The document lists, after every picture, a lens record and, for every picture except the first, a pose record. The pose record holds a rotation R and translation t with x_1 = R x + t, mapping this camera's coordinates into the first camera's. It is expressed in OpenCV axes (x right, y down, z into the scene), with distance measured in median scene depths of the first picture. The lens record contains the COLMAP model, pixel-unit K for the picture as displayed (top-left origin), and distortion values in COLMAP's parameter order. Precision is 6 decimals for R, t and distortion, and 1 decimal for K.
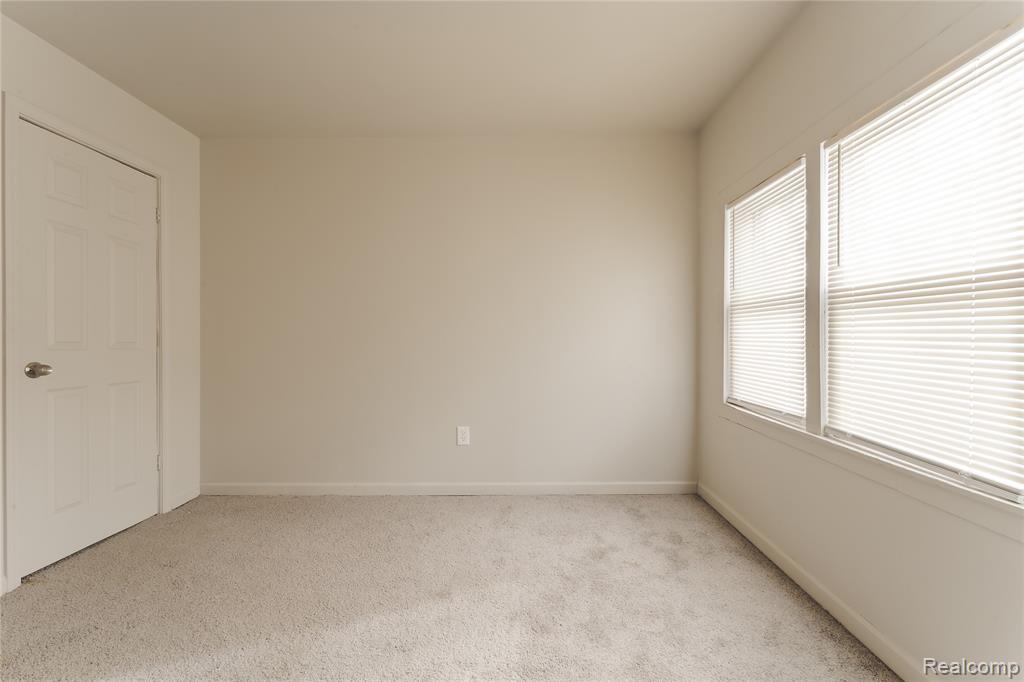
lens RADIAL K [[413.5, 0, 505.7], [0, 413.5, 343.3], [0, 0, 1]] dist [-0.000442, -0.000086]
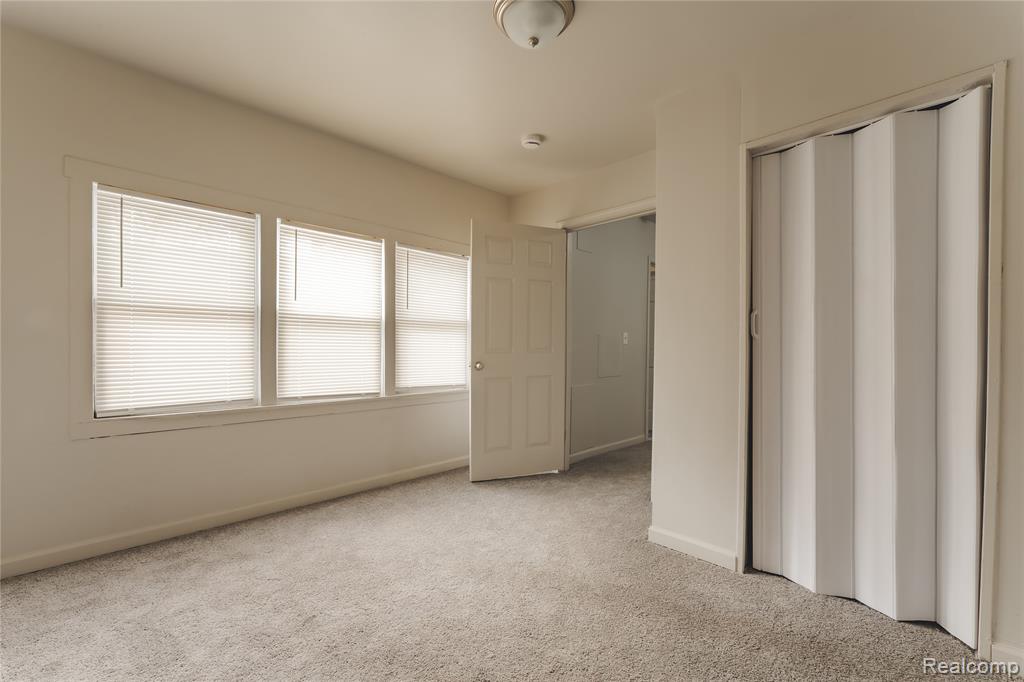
lens RADIAL K [[413.5, 0, 505.7], [0, 413.5, 343.3], [0, 0, 1]] dist [-0.000442, -0.000086]
pose [[-0.712556, -0.004642, 0.701600, -0.999815], [0.002092, 0.999960, 0.008740, -0.021747], [-0.701612, 0.007696, -0.712517, 1.582551]]
